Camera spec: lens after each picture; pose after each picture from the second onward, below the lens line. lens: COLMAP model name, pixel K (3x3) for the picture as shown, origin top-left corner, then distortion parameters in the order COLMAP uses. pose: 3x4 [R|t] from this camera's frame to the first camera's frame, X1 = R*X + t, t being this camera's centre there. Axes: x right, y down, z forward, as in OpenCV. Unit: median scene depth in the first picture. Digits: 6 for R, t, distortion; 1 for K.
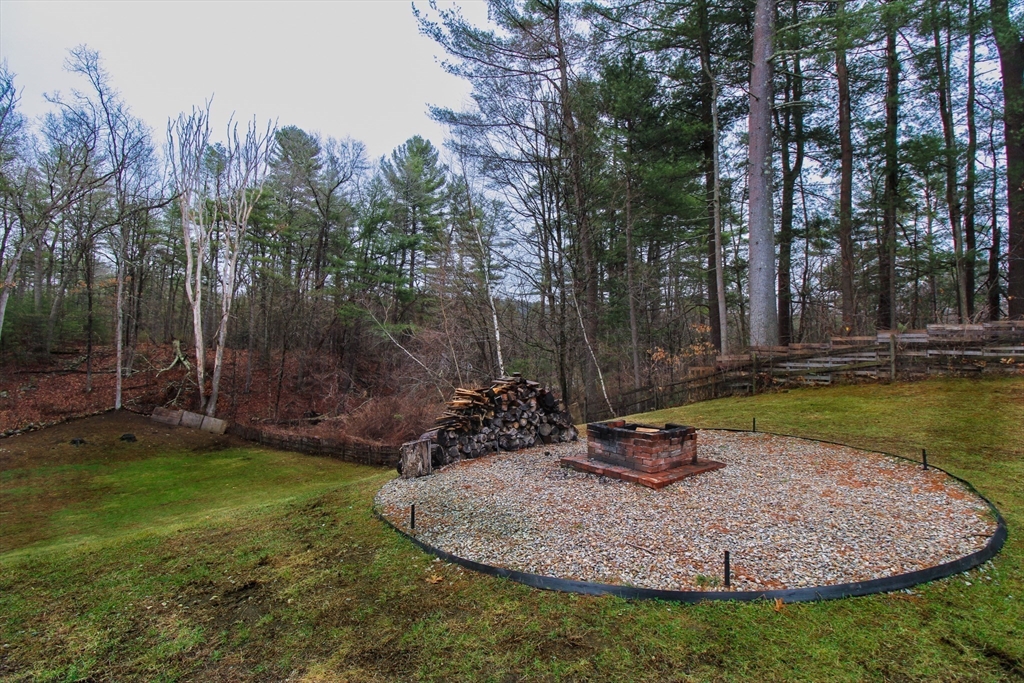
lens RADIAL K [[473.5, 0, 515.1], [0, 473.5, 324.5], [0, 0, 1]] dist [-0.032687, -0.000061]
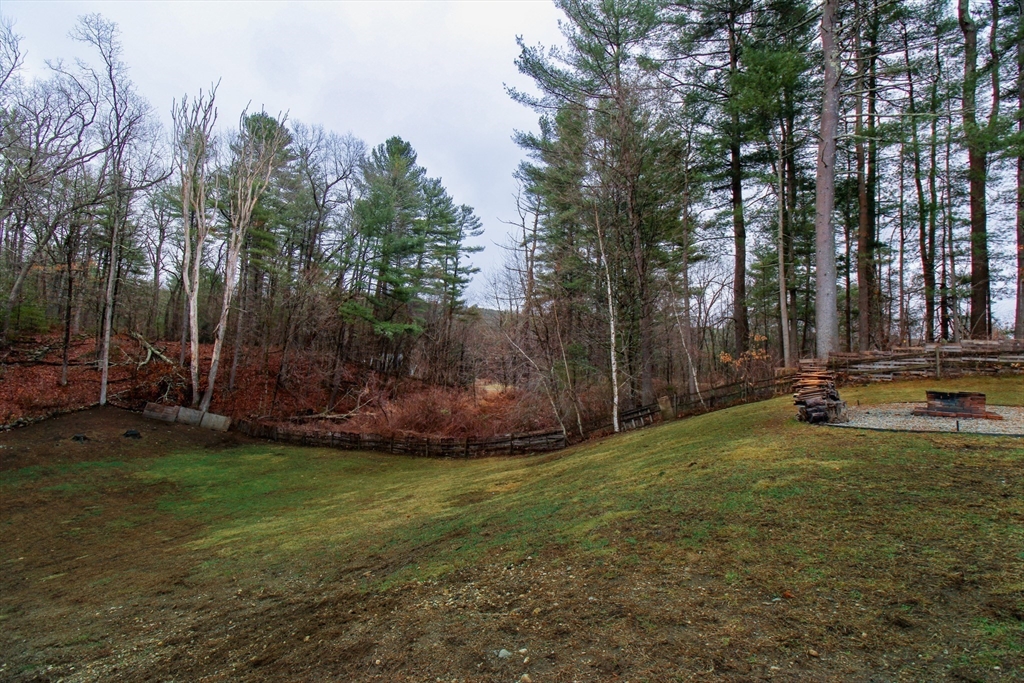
lens RADIAL K [[473.5, 0, 515.1], [0, 473.5, 324.5], [0, 0, 1]] dist [-0.032687, -0.000061]
pose [[0.985163, 0.035648, 0.167876, -0.224846], [-0.034269, 0.999351, -0.011107, 0.004753], [-0.168163, 0.005189, 0.985745, -0.060281]]
